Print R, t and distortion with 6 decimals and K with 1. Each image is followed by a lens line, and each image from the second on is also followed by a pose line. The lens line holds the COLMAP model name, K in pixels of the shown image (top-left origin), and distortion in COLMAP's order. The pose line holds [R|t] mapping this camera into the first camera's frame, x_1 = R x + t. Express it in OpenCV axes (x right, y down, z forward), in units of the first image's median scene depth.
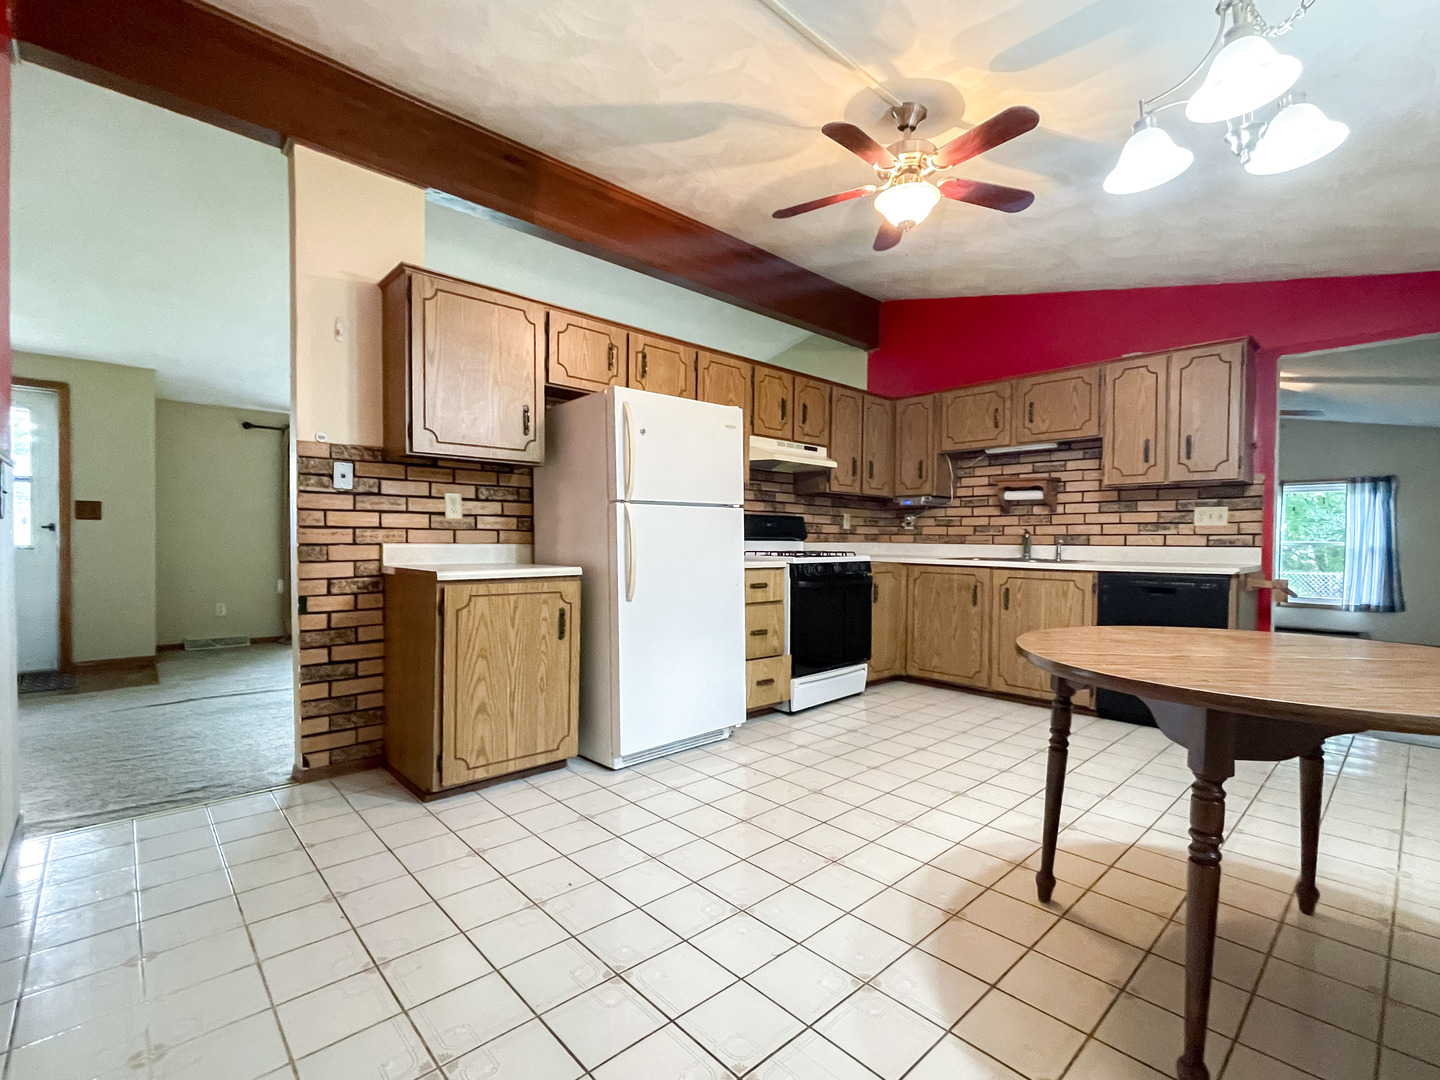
lens RADIAL K [[644.5, 0, 719.8], [0, 644.5, 559.7], [0, 0, 1]] dist [-0.000887, -0.000094]
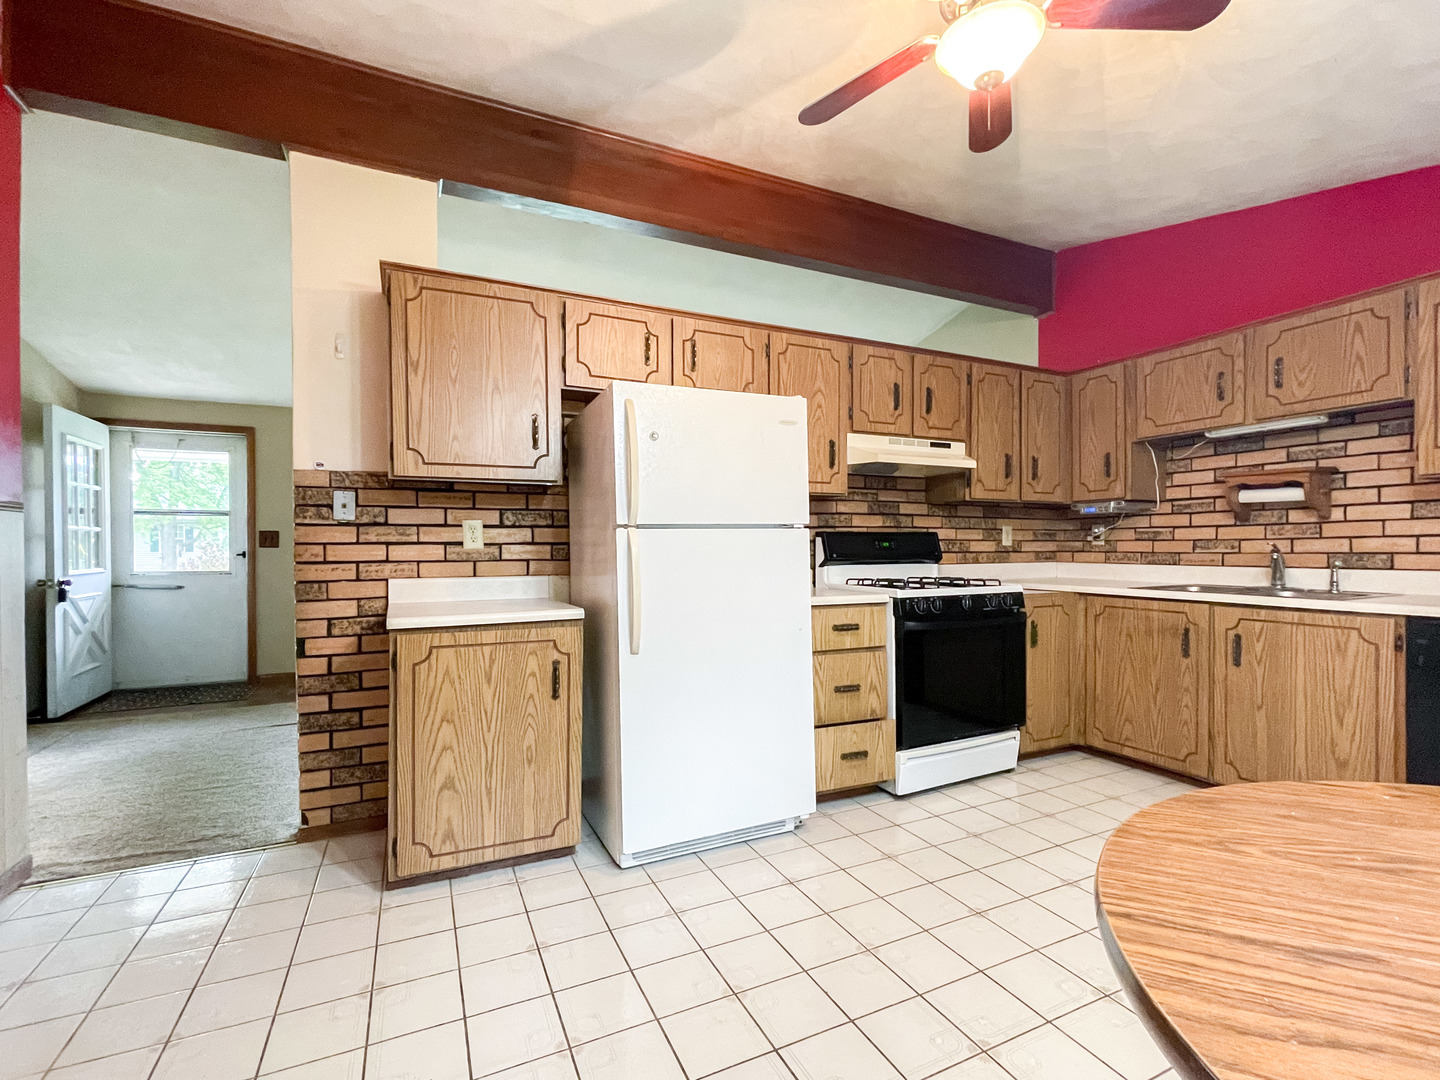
lens RADIAL K [[654.4, 0, 725.3], [0, 654.4, 558.3], [0, 0, 1]] dist [-0.014350, 0.010279]
pose [[0.955027, -0.008534, -0.296396, 0.147816], [0.003445, 0.999838, -0.017690, -0.027628], [0.296499, 0.015874, 0.954901, 0.205904]]
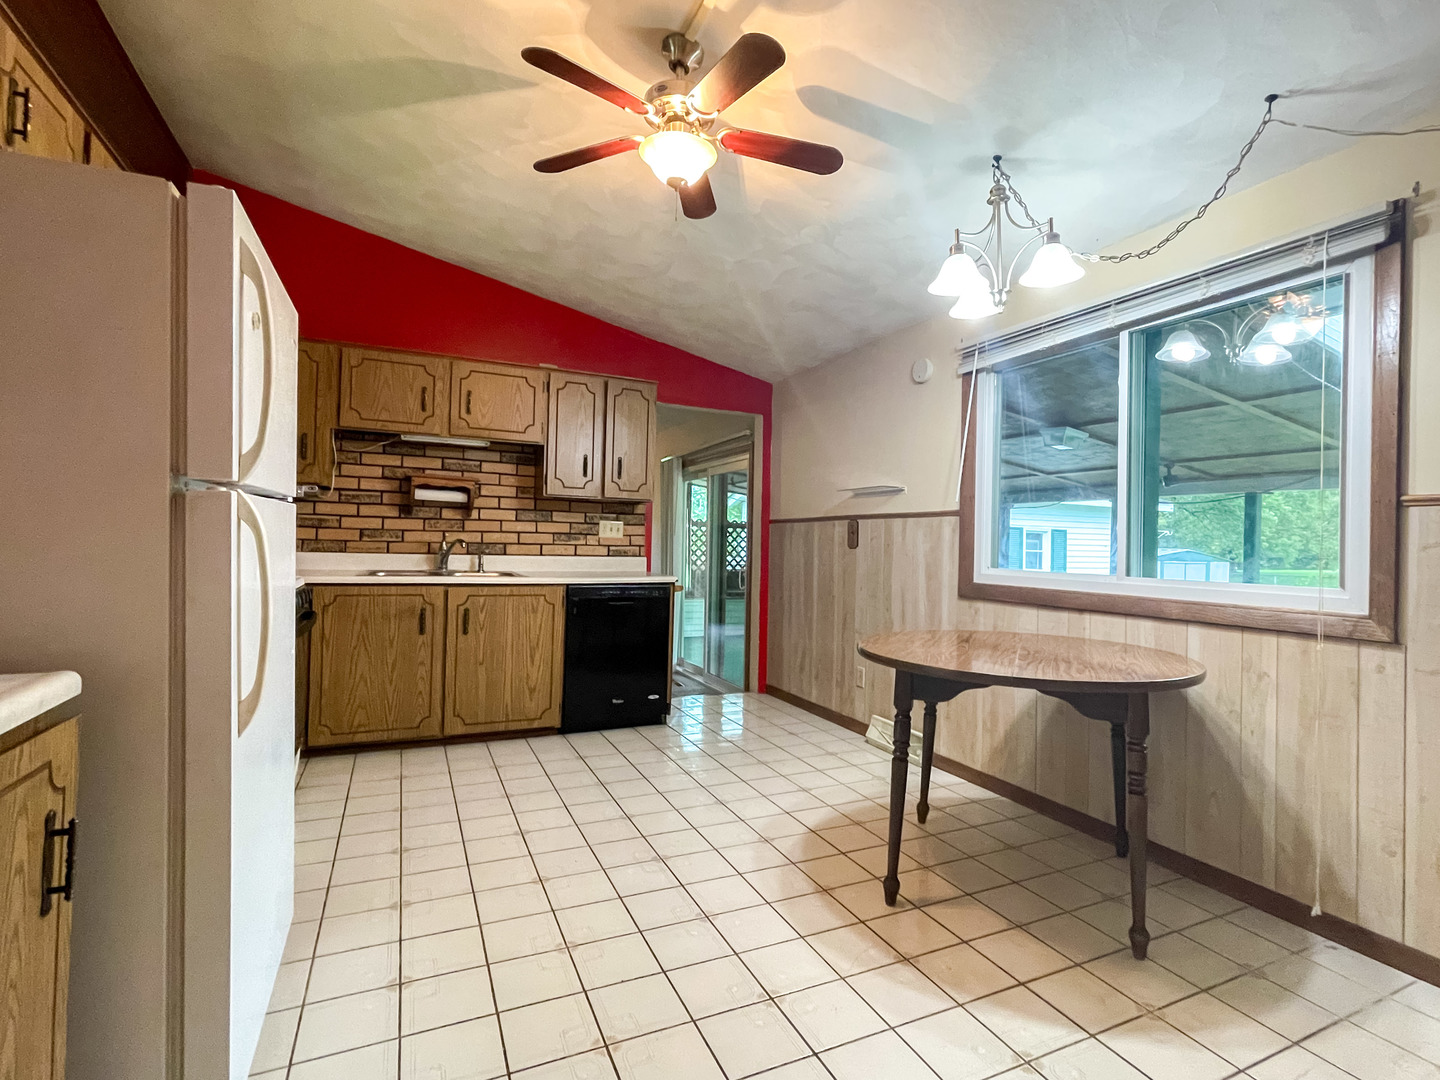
lens RADIAL K [[709.3, 0, 720.0], [0, 709.3, 540.0], [0, 0, 1]] dist [-0.001977, -0.000295]
pose [[0.310310, 0.002523, 0.950632, -0.354417], [0.008583, 0.999948, -0.005455, -0.040404], [-0.950597, 0.009852, 0.310273, 0.436417]]
